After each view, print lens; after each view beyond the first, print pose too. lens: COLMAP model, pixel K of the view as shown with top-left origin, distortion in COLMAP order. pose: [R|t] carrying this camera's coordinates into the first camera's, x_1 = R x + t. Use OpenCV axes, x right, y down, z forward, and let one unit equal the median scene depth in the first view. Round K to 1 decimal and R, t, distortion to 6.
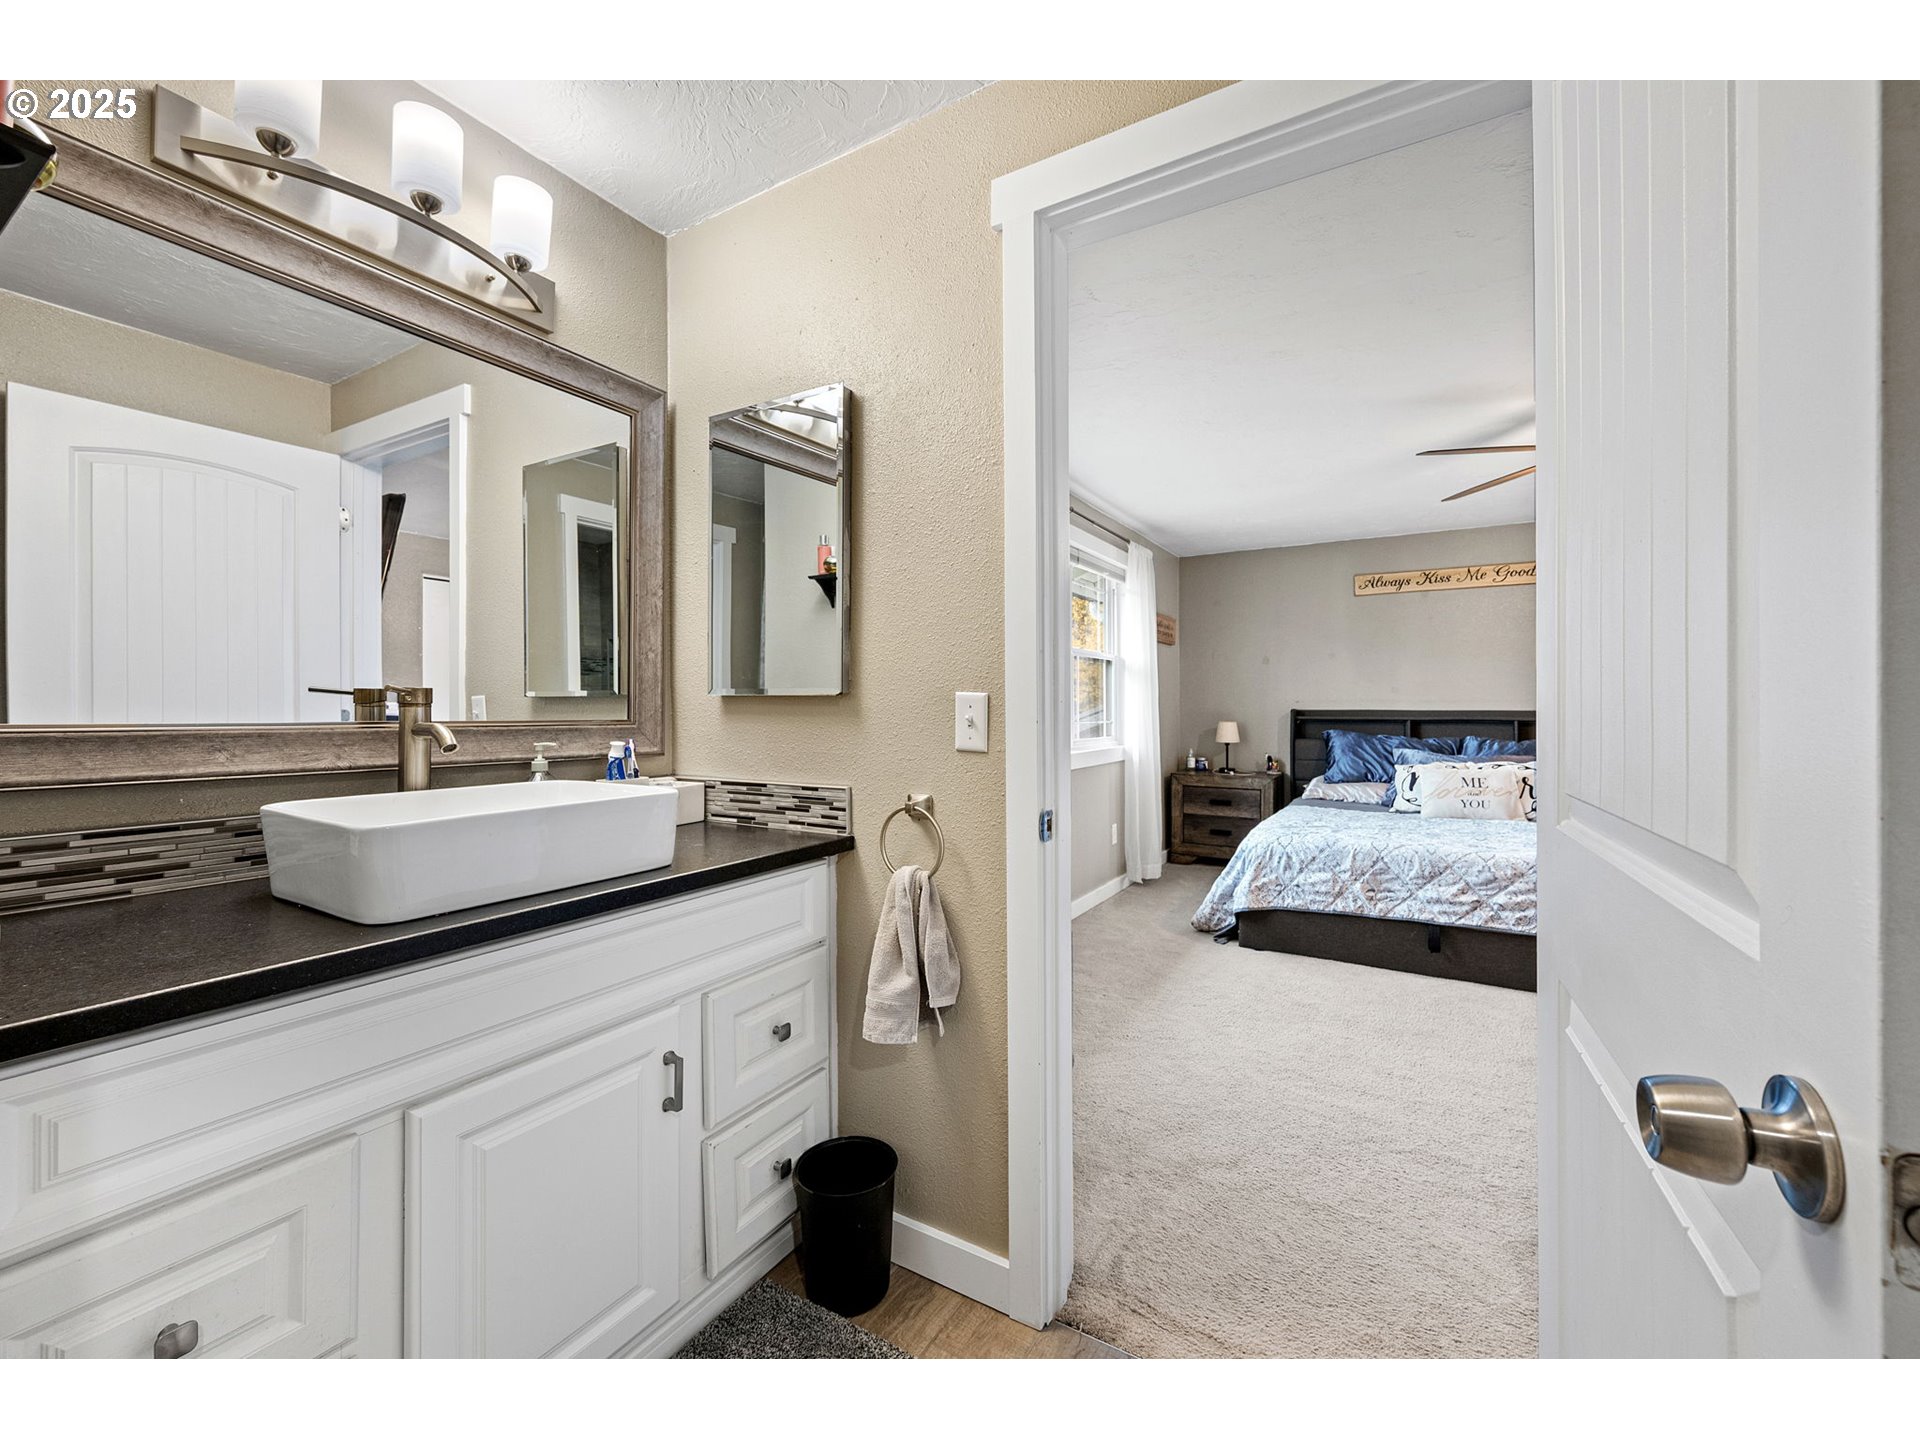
lens RADIAL K [[738.1, 0, 968.6], [0, 738.1, 708.9], [0, 0, 1]] dist [-0.012755, -0.000075]
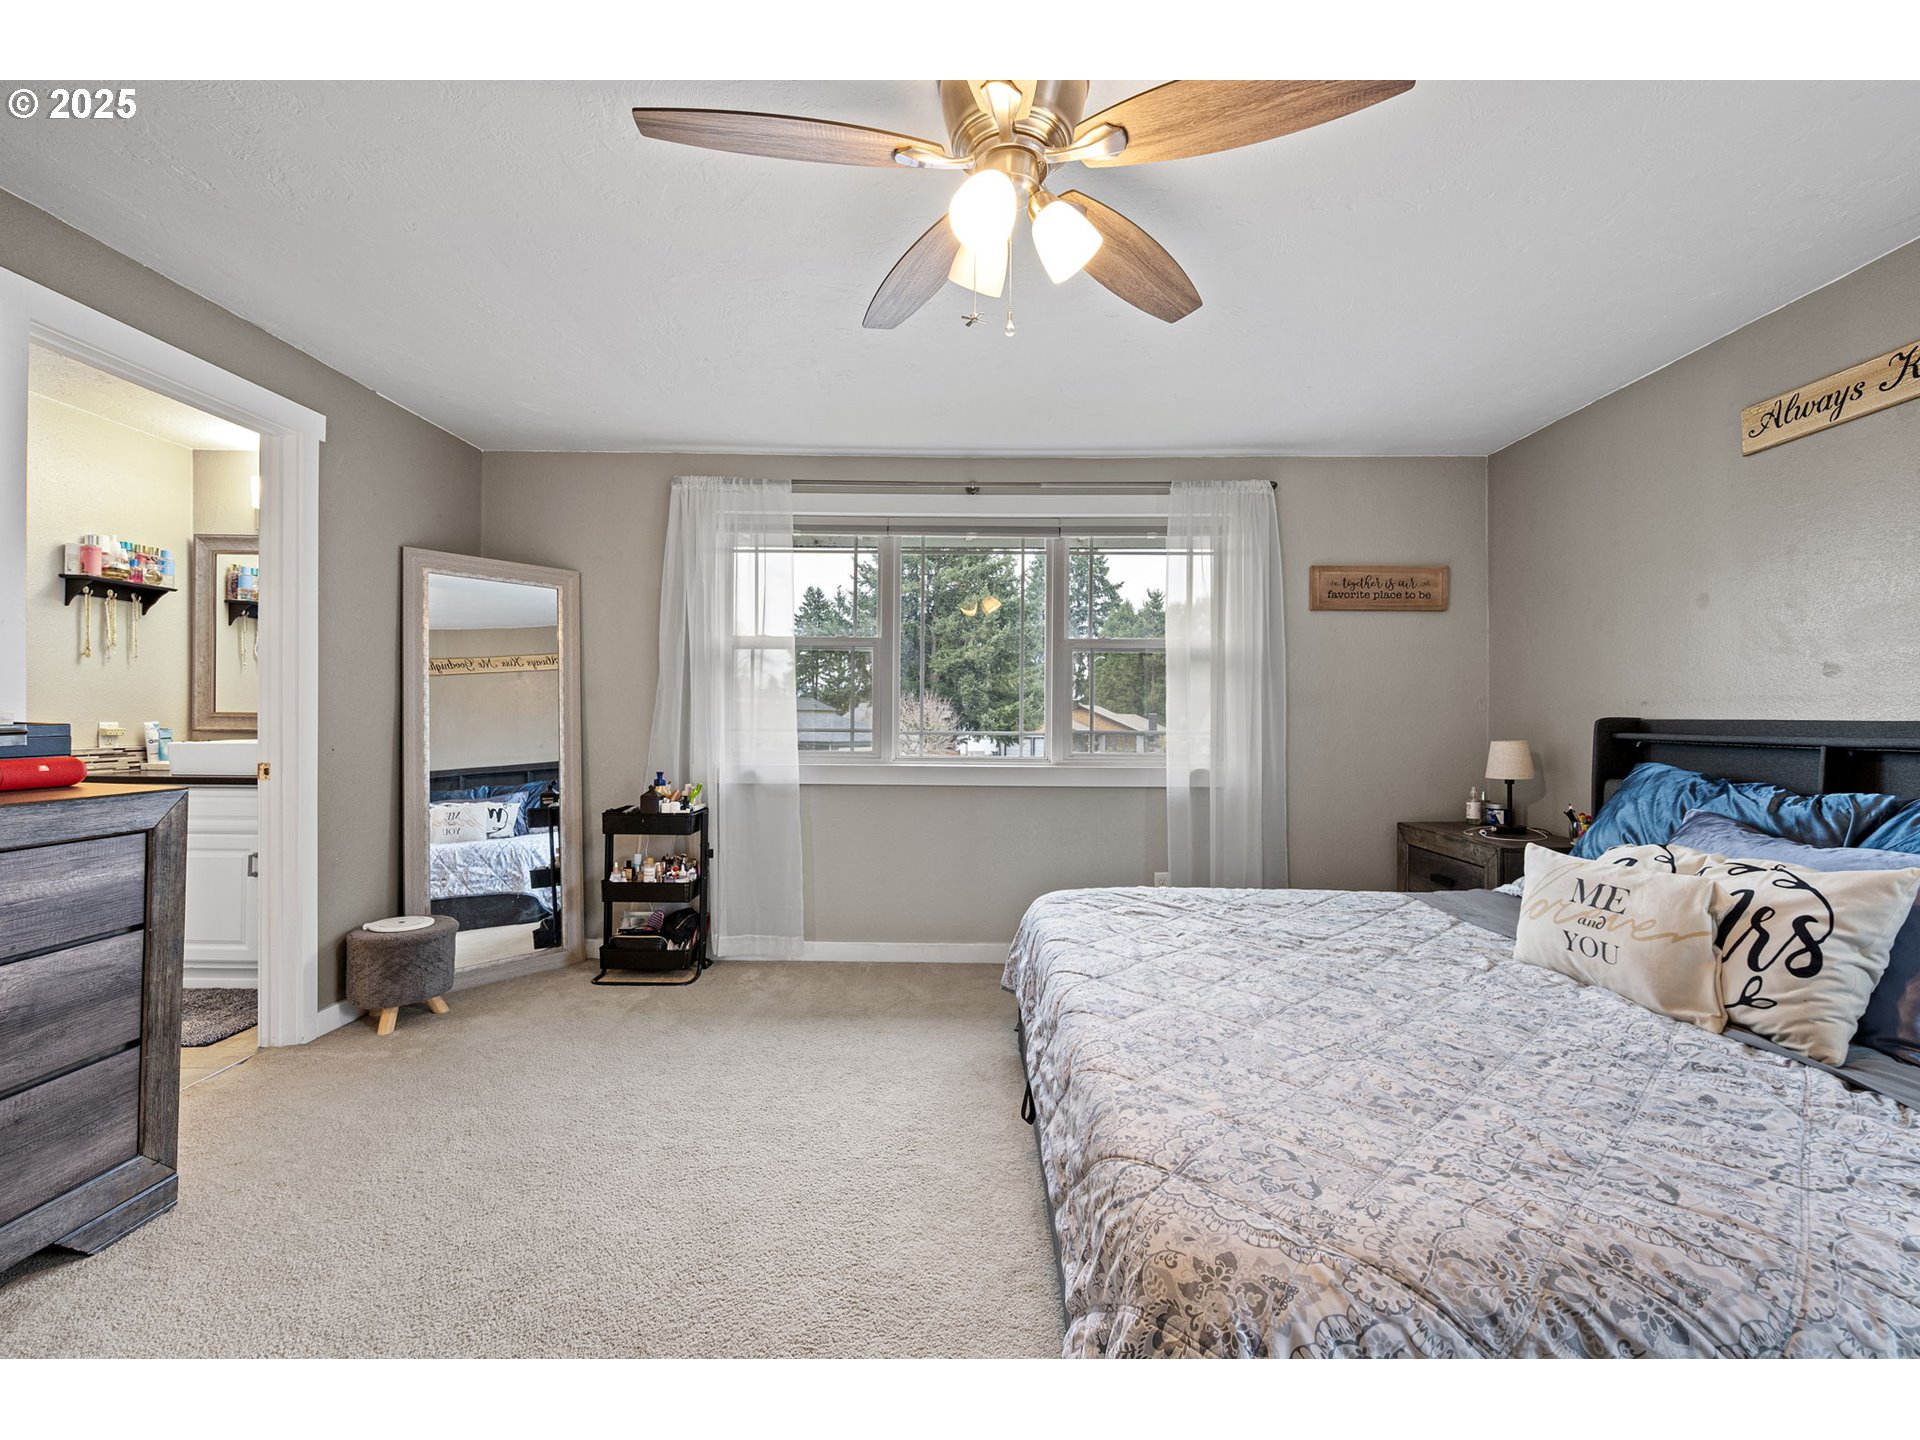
lens RADIAL K [[801.3, 0, 961.3], [0, 801.3, 717.1], [0, 0, 1]] dist [0.008048, -0.000418]
pose [[0.522600, 0.002966, -0.852573, 1.016062], [-0.008517, 0.999962, -0.001742, 0.006015], [0.852535, 0.008171, 0.522606, 0.532191]]
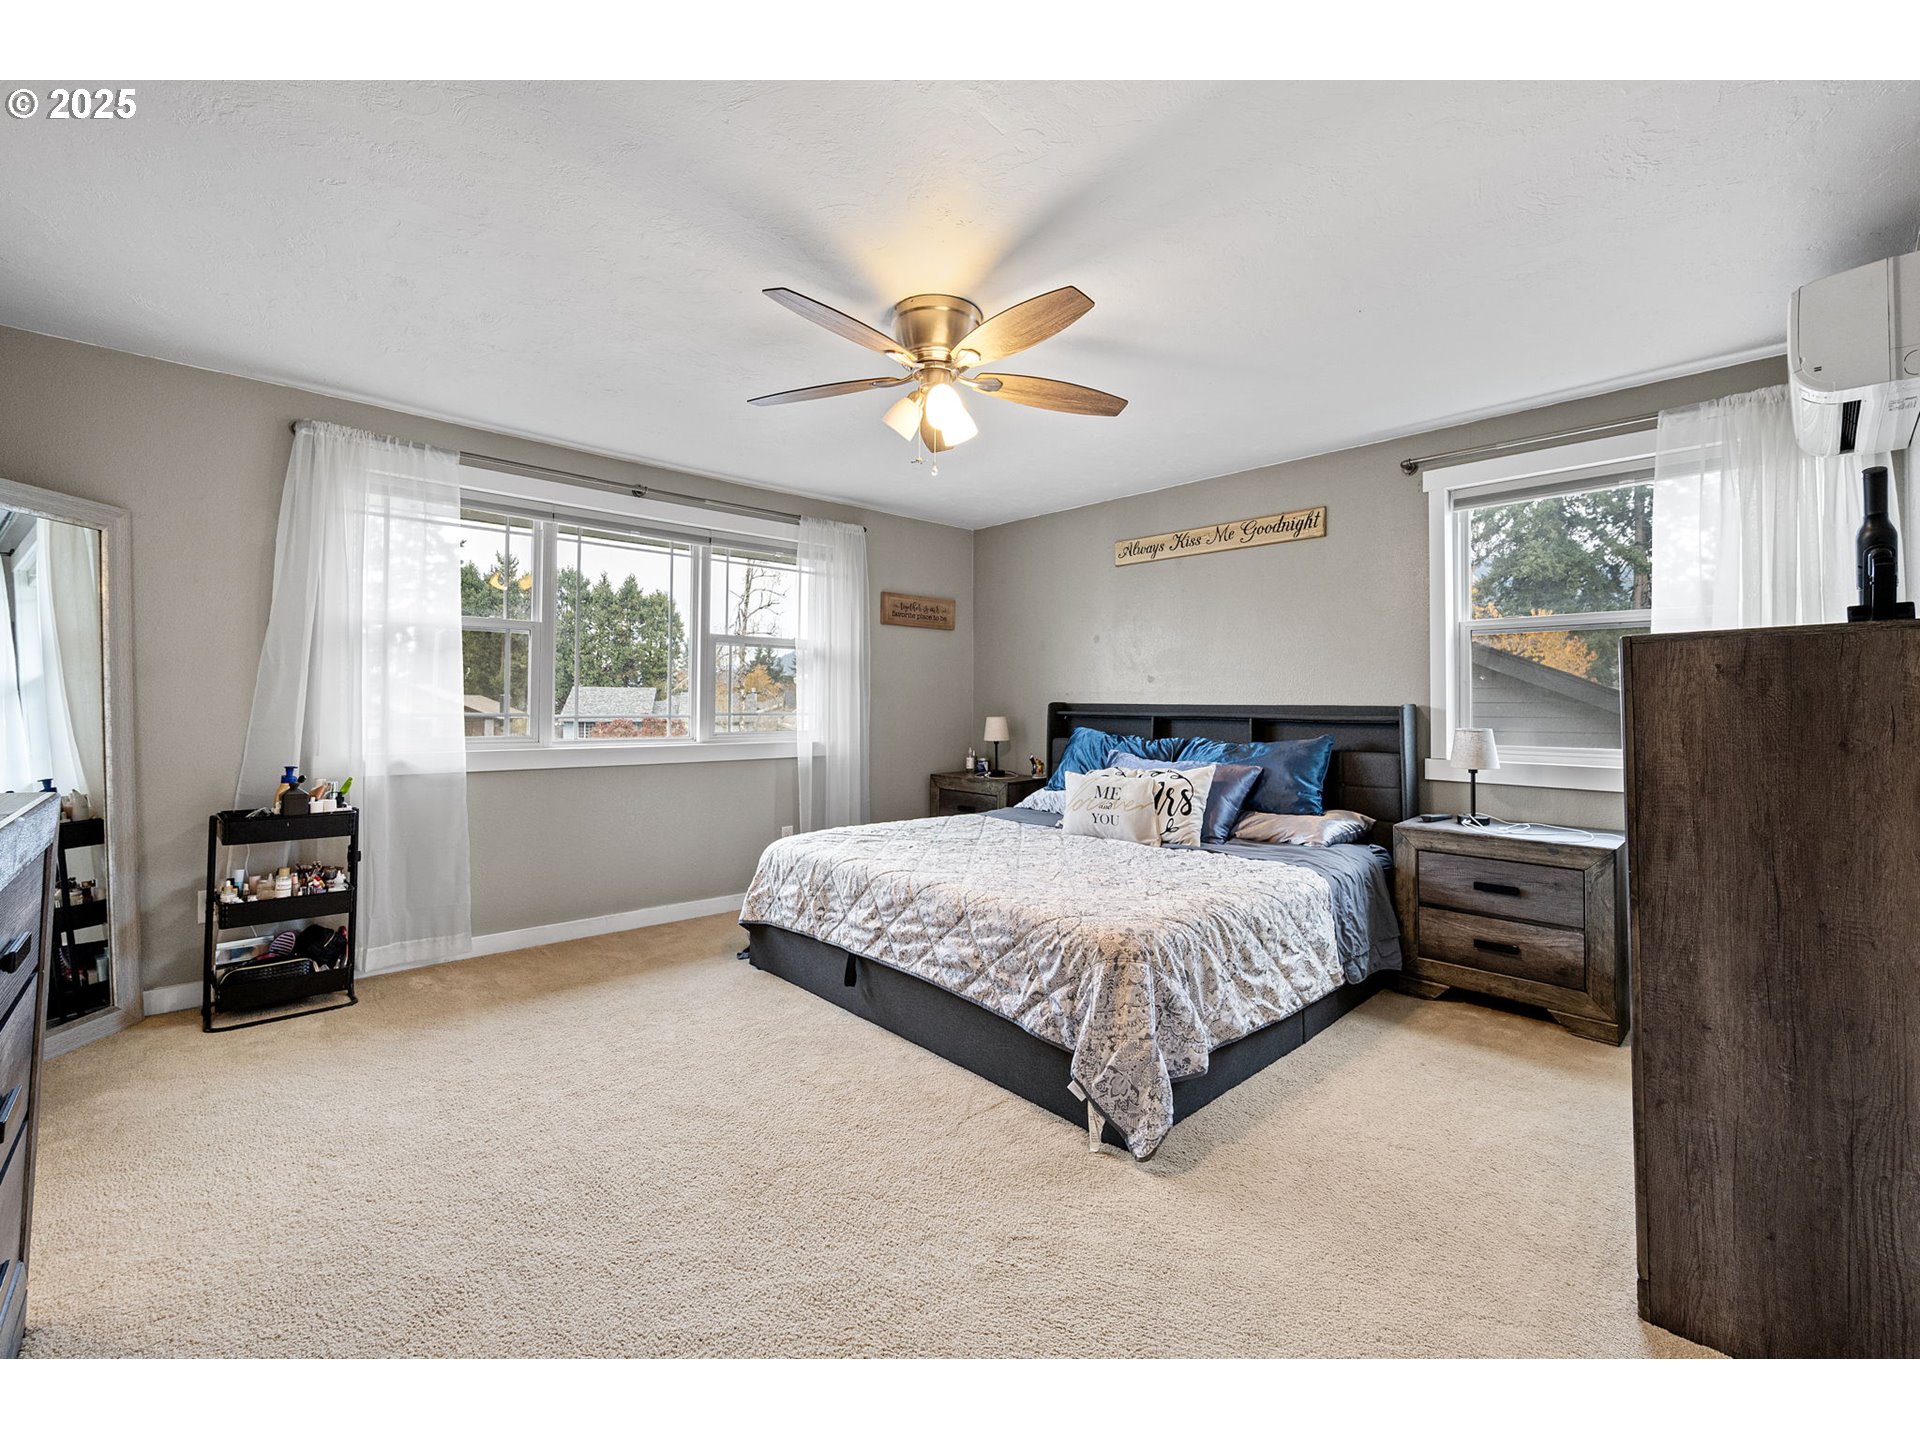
lens RADIAL K [[801.3, 0, 967.4], [0, 801.3, 702.8], [0, 0, 1]] dist [0.008048, -0.000418]
pose [[0.966237, 0.006223, -0.257578, 0.880209], [-0.007203, 0.999970, -0.002861, 0.005500], [0.257553, 0.004619, 0.966253, 0.120880]]
